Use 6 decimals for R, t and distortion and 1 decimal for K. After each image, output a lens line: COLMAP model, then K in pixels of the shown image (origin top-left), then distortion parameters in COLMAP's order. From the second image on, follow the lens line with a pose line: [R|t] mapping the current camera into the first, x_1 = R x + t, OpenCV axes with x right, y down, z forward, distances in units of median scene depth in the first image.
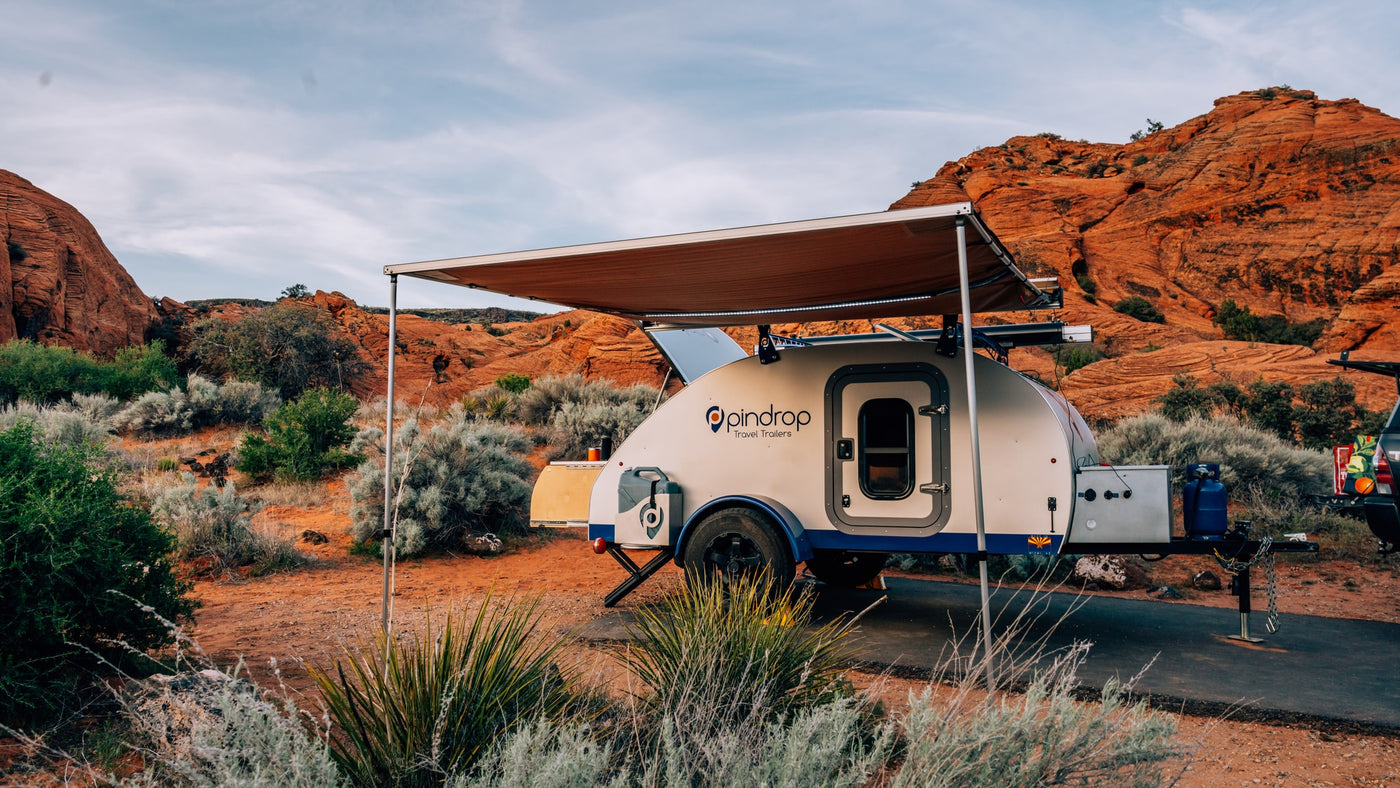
lens RADIAL K [[1062.8, 0, 697.2], [0, 1062.8, 383.7], [0, 0, 1]] dist [-0.012663, -0.000023]
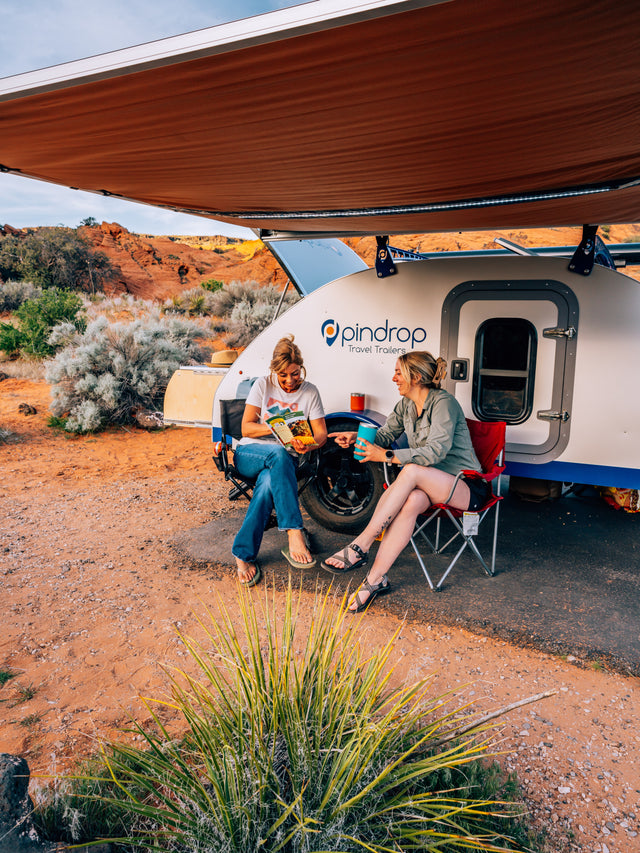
lens RADIAL K [[649.3, 0, 323.4], [0, 649.3, 429.1], [0, 0, 1]] dist [-0.014788, 0.004543]
pose [[0.999189, 0.026633, -0.030207, 0.020938], [-0.019547, 0.976544, 0.214431, -0.006115], [0.035209, -0.213666, 0.976272, 0.253436]]
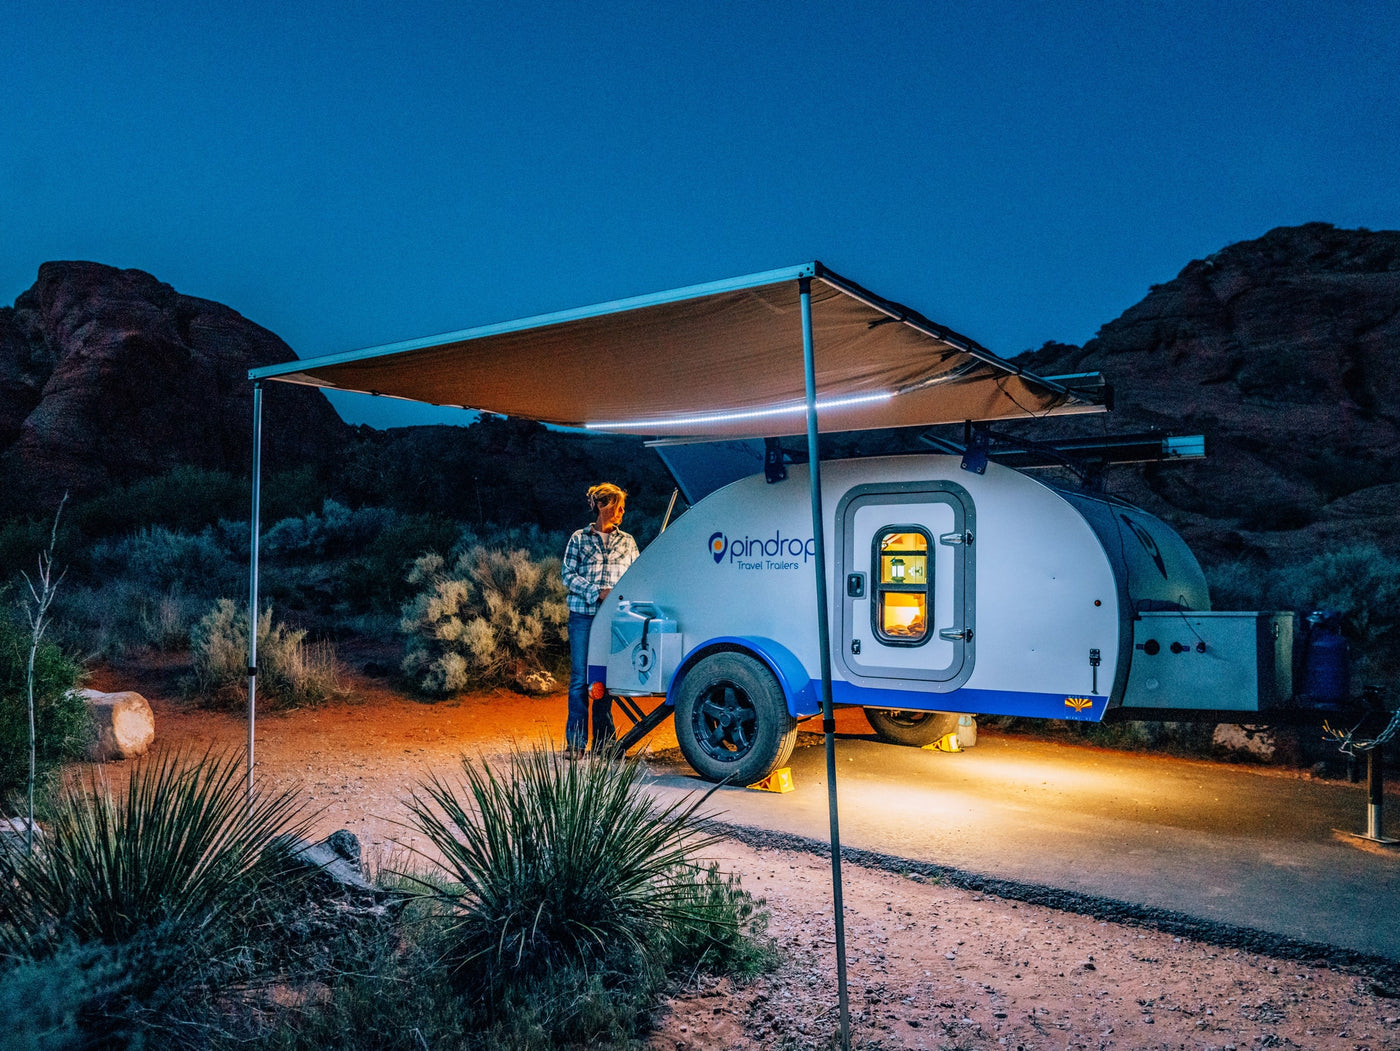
lens RADIAL K [[1134.2, 0, 700.0], [0, 1134.2, 524.2], [0, 0, 1]] dist [-0.015012, 0.003625]
pose [[0.982593, 0.005079, -0.185699, 0.114862], [-0.003133, 0.999937, 0.010774, 0.002973], [0.185742, -0.010005, 0.982548, 0.063547]]
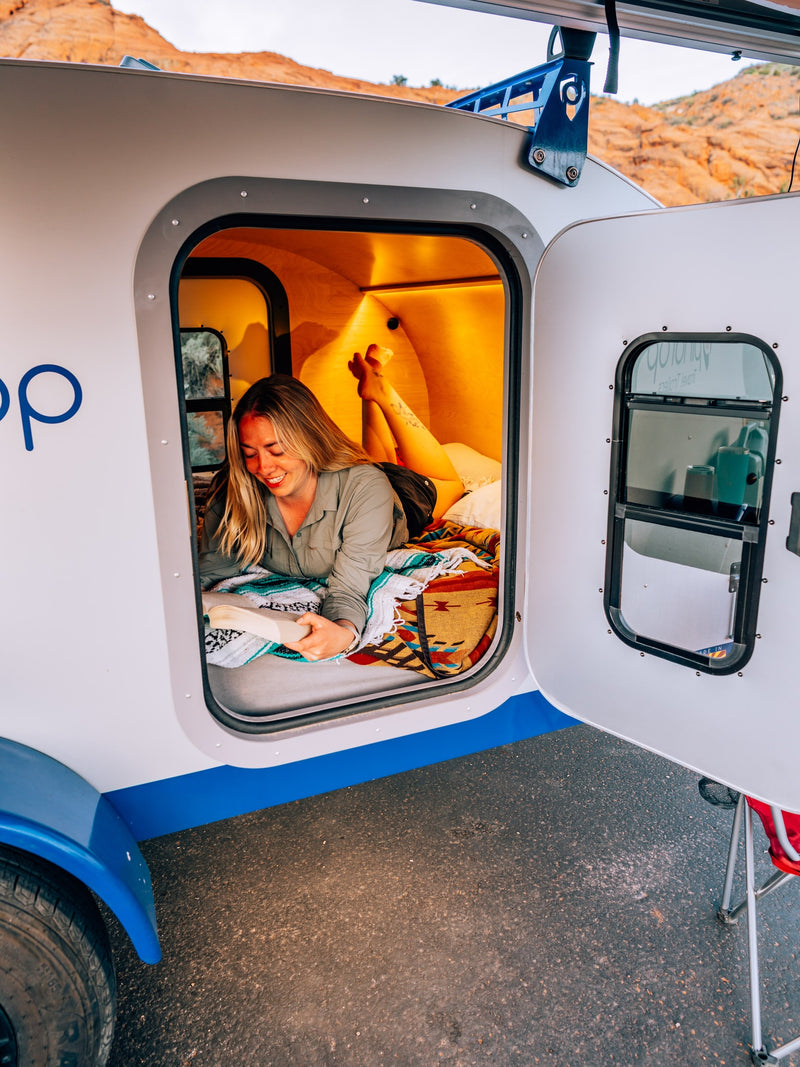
lens RADIAL K [[812.2, 0, 404.3], [0, 812.2, 536.7], [0, 0, 1]] dist [-0.014788, 0.004543]
pose [[0.625600, -0.207943, 0.751921, 0.005519], [-0.047227, 0.951961, 0.302556, 0.002933], [-0.778714, -0.224790, 0.585726, 0.528686]]
